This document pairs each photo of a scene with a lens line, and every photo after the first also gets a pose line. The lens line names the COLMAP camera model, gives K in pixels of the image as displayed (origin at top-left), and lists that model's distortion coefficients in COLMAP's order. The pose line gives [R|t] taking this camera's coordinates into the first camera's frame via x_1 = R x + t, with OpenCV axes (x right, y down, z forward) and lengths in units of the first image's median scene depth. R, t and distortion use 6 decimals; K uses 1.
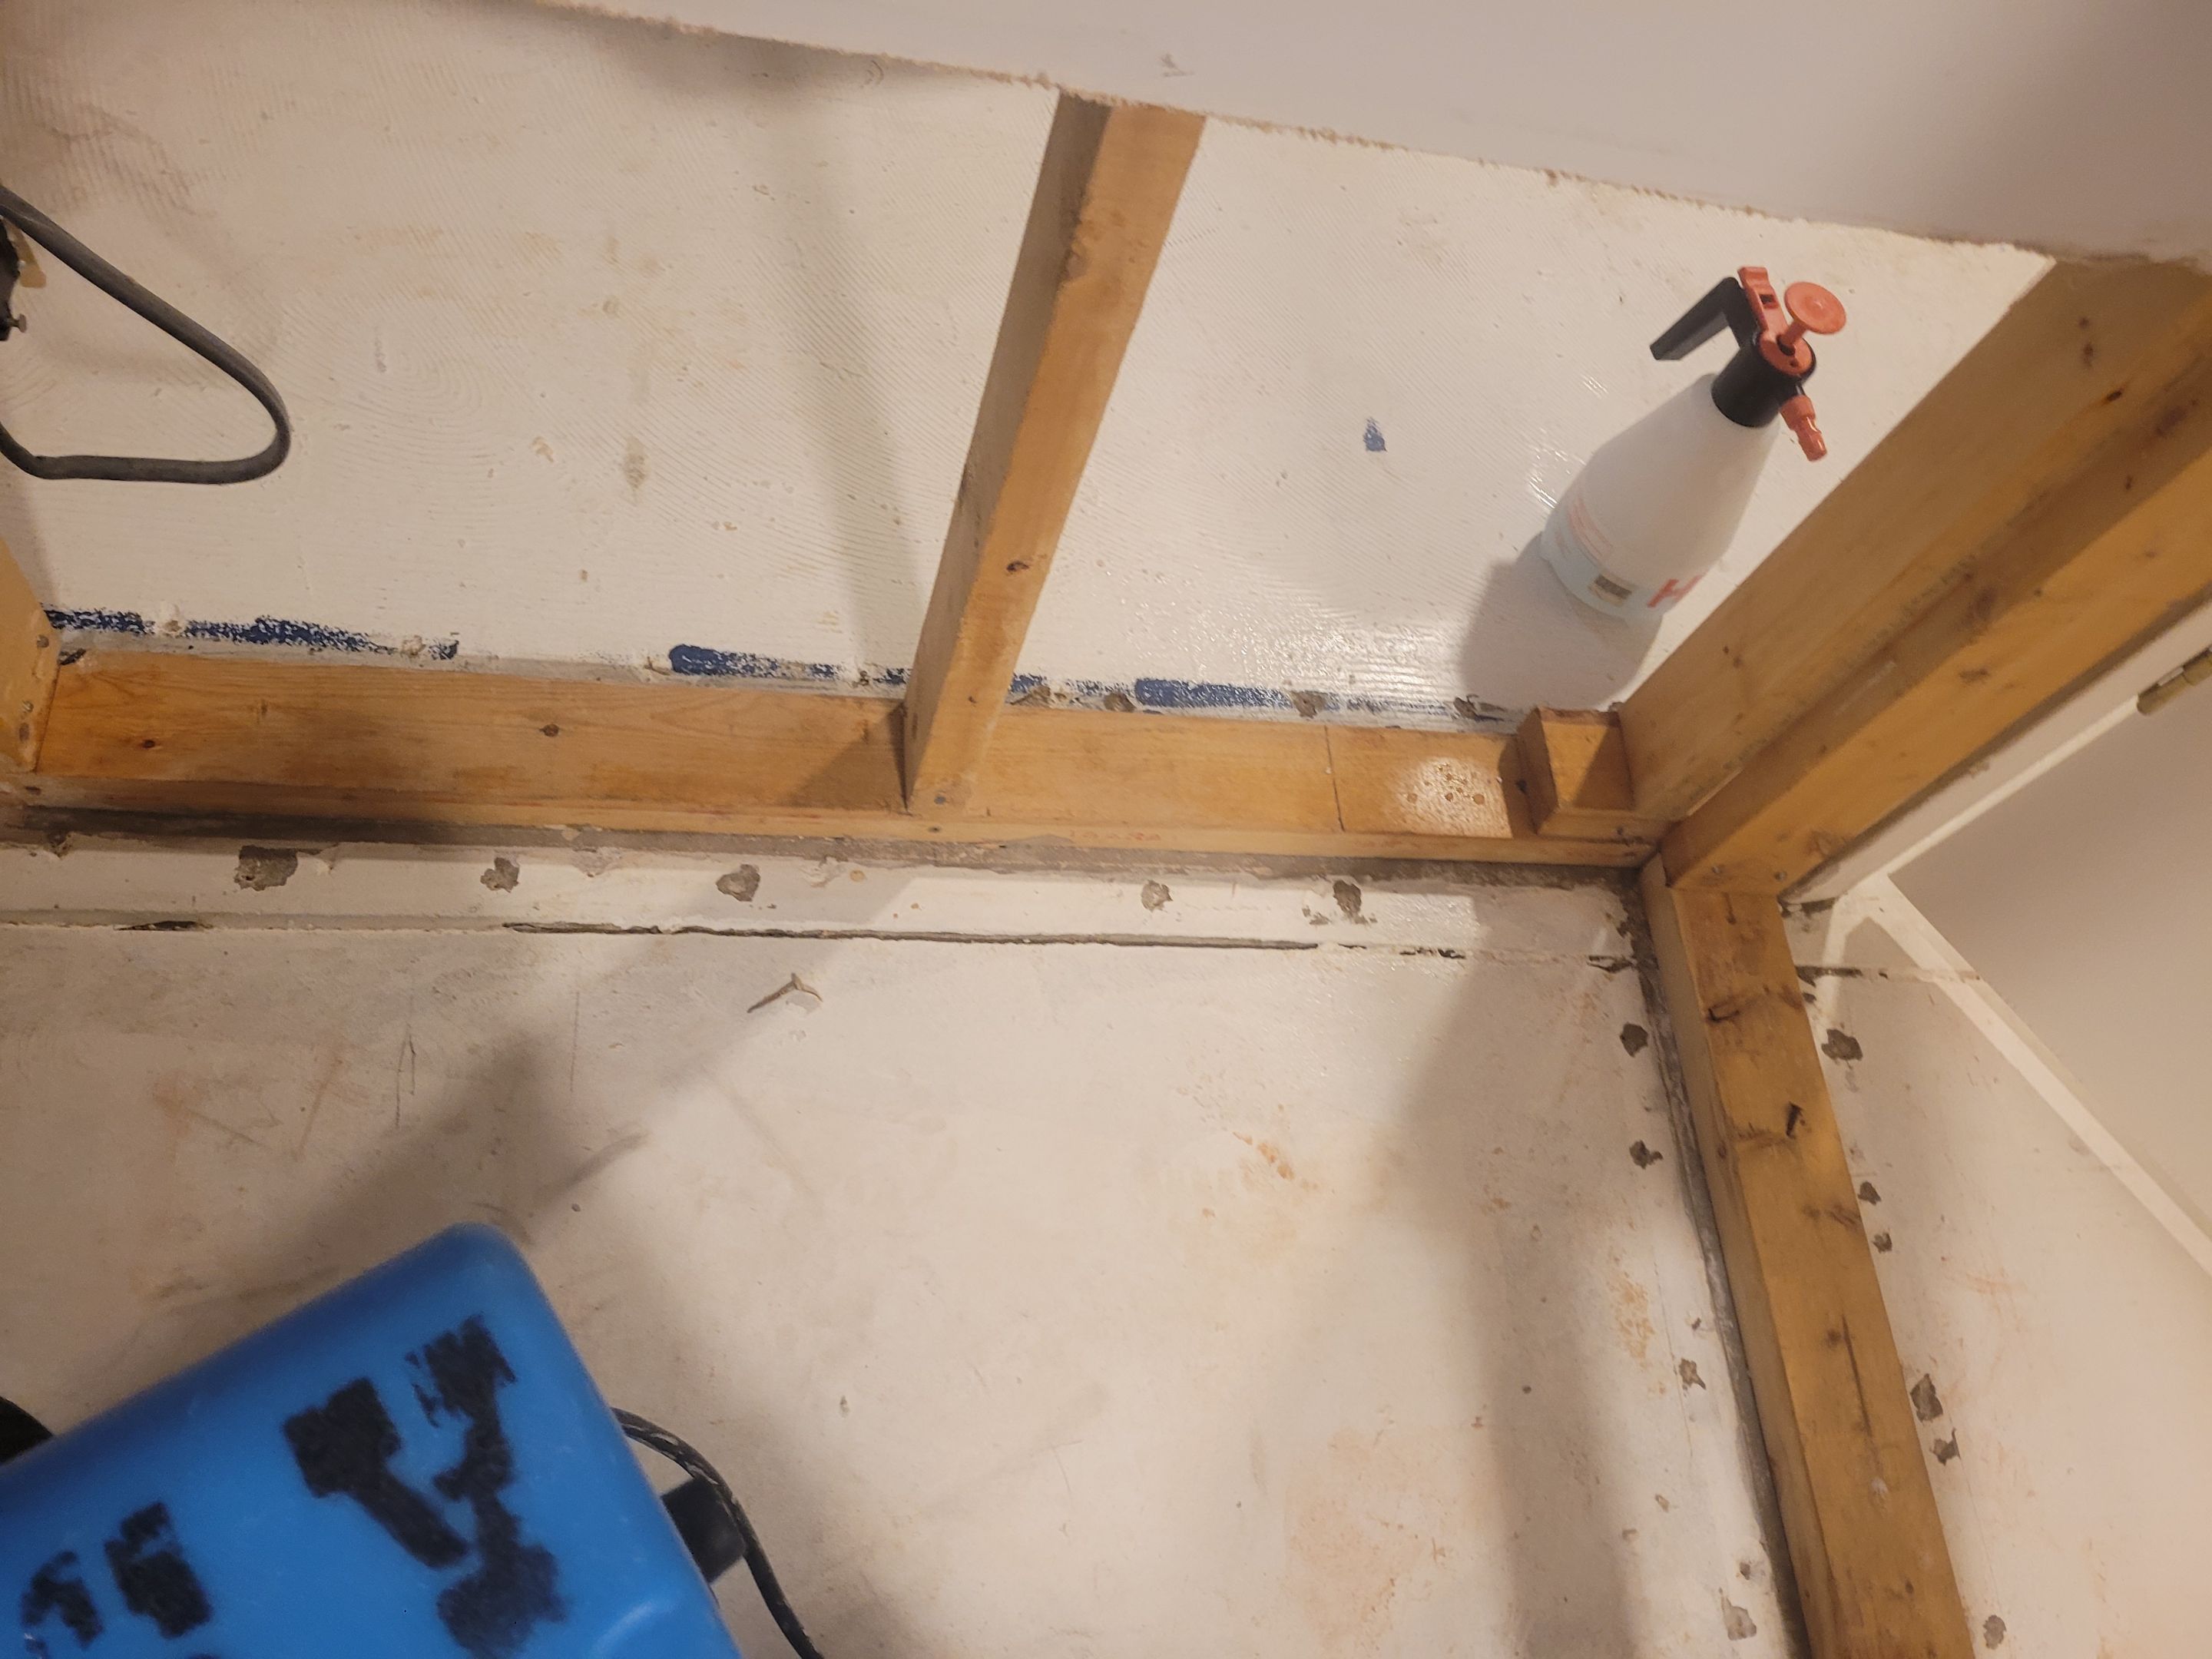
lens RADIAL K [[1677.4, 0, 1152.2], [0, 1677.4, 827.8], [0, 0, 1]] dist [0.042113, -0.035627]
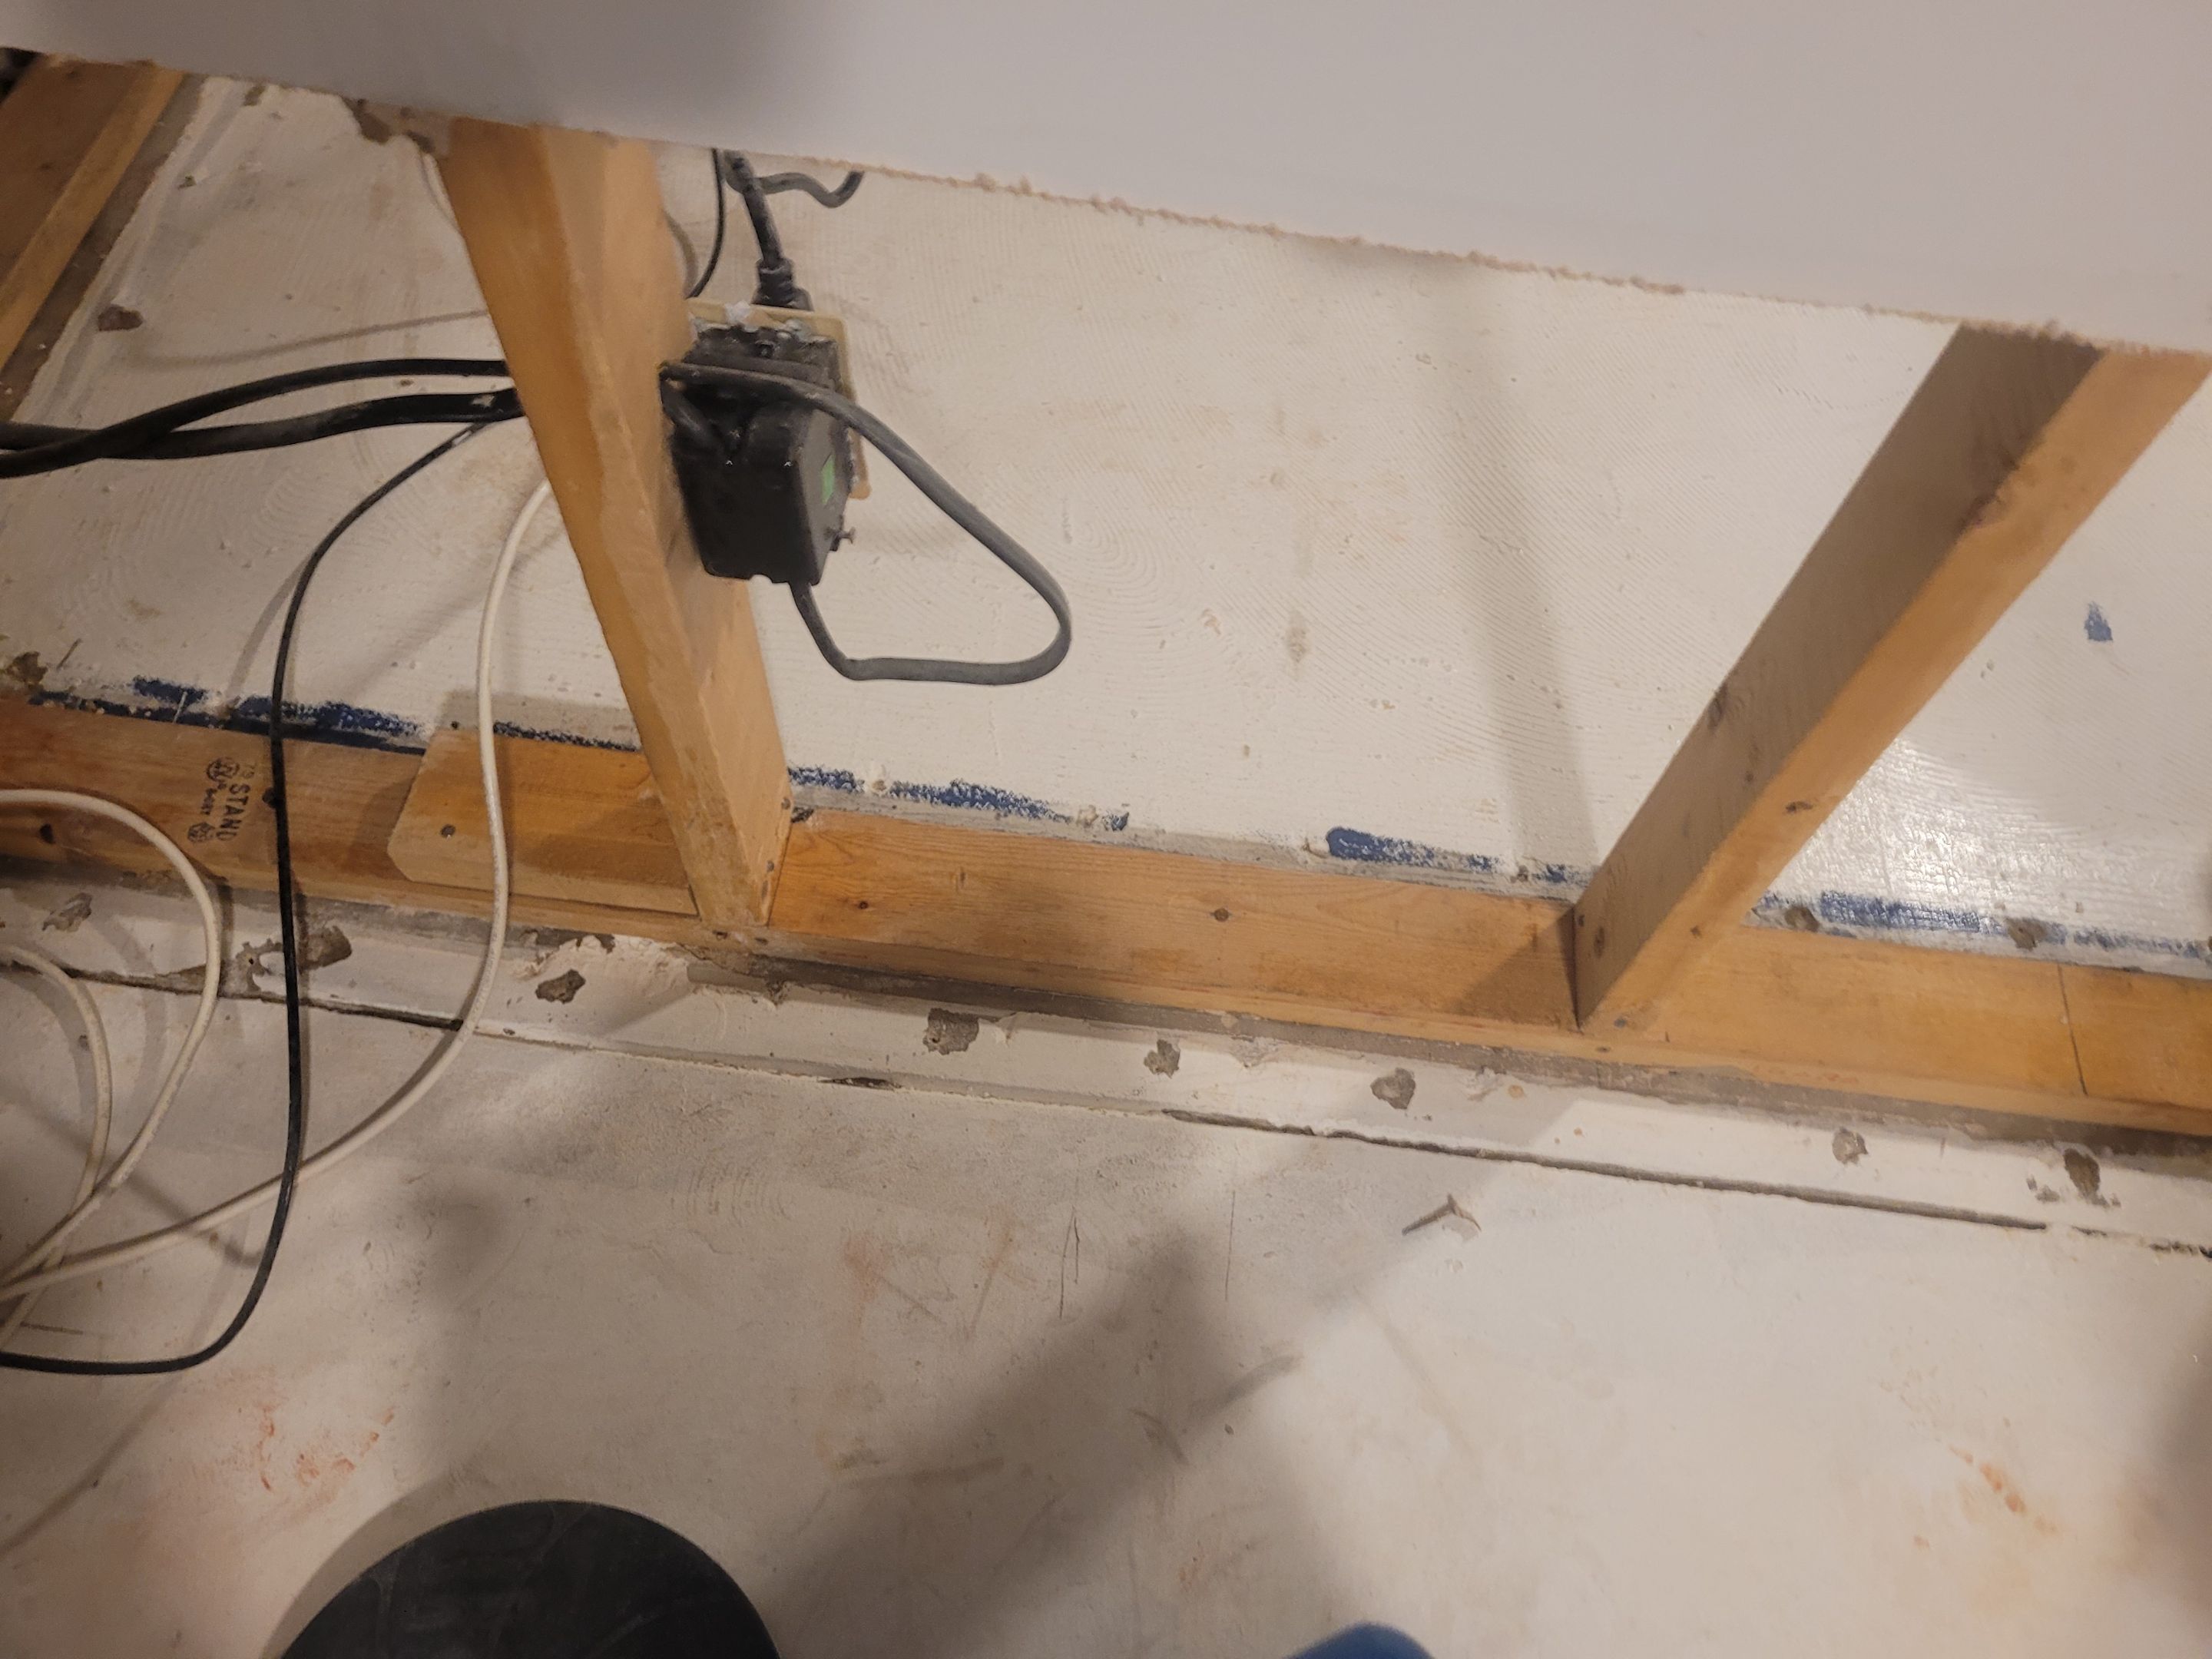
lens RADIAL K [[1677.4, 0, 1145.7], [0, 1677.4, 800.1], [0, 0, 1]] dist [0.042113, -0.035627]
pose [[0.963737, 0.065985, -0.258567, -0.145294], [-0.084026, 0.994695, -0.059342, -0.060705], [0.253280, 0.078917, 0.964169, 0.035936]]
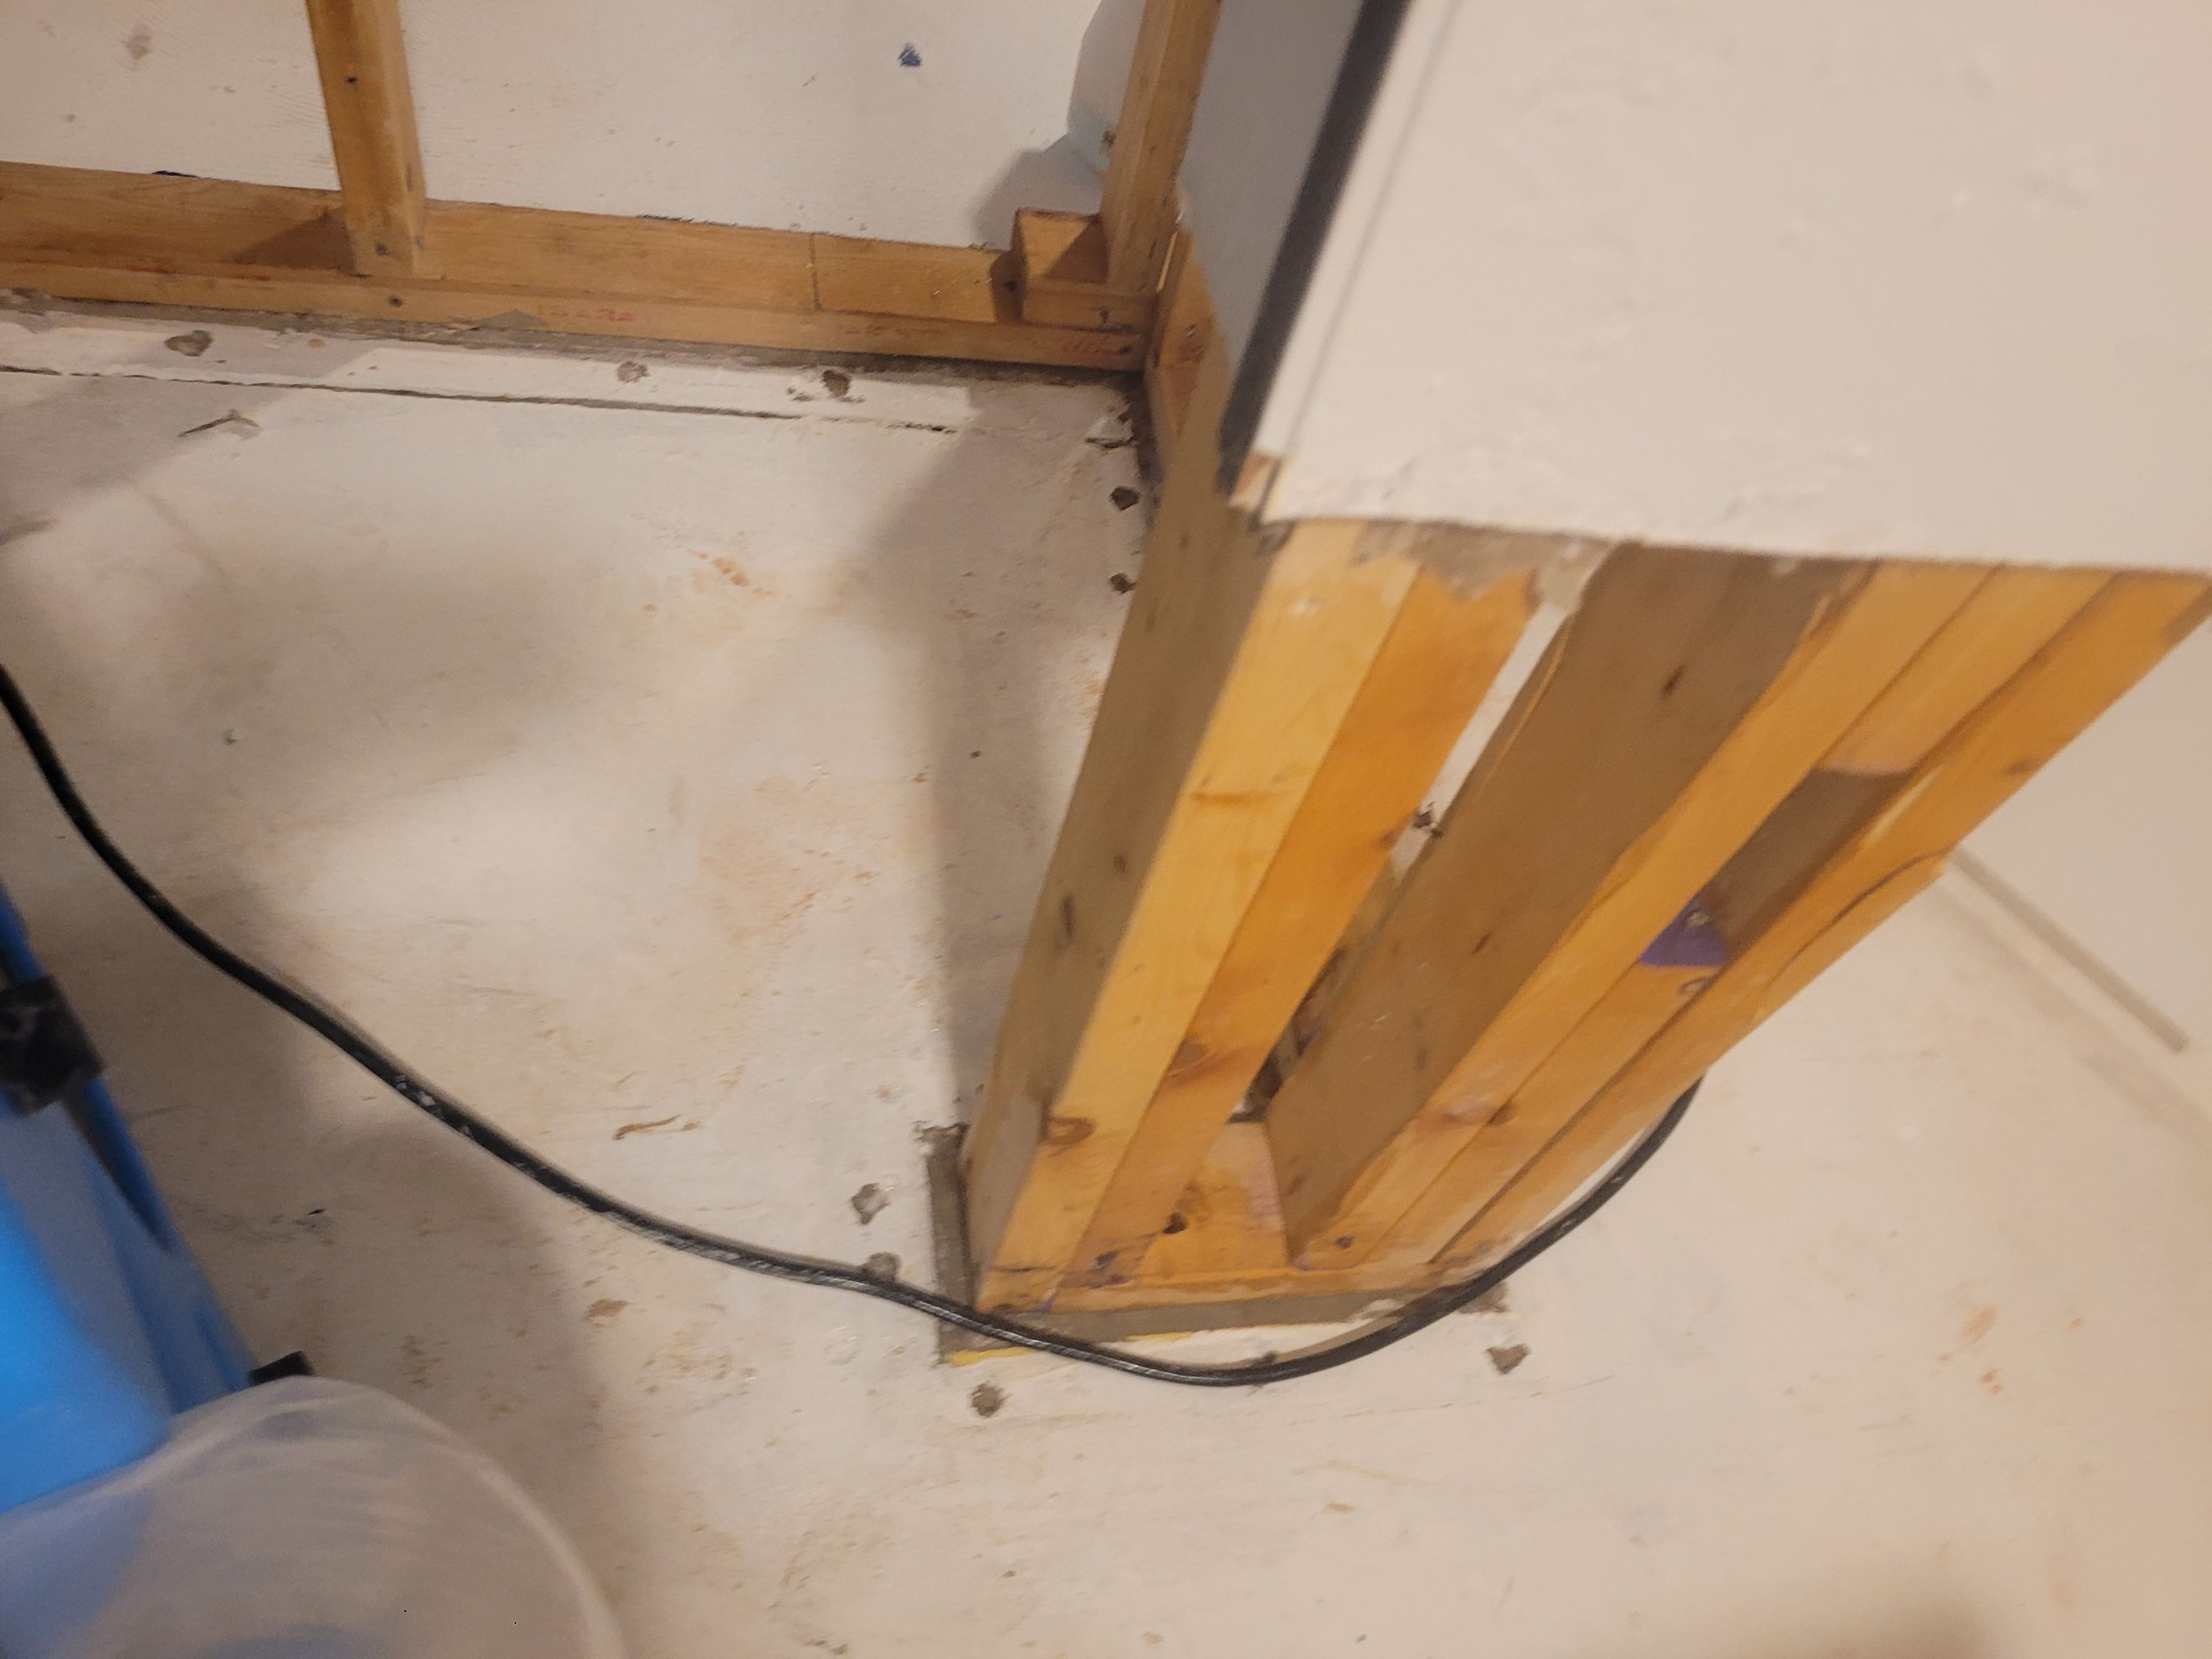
lens RADIAL K [[1677.4, 0, 1162.8], [0, 1677.4, 802.2], [0, 0, 1]] dist [0.042113, -0.035627]
pose [[0.996903, -0.077734, 0.011906, 0.312310], [0.078593, 0.990047, -0.116746, 0.476237], [-0.002712, 0.117321, 0.993090, 0.000679]]
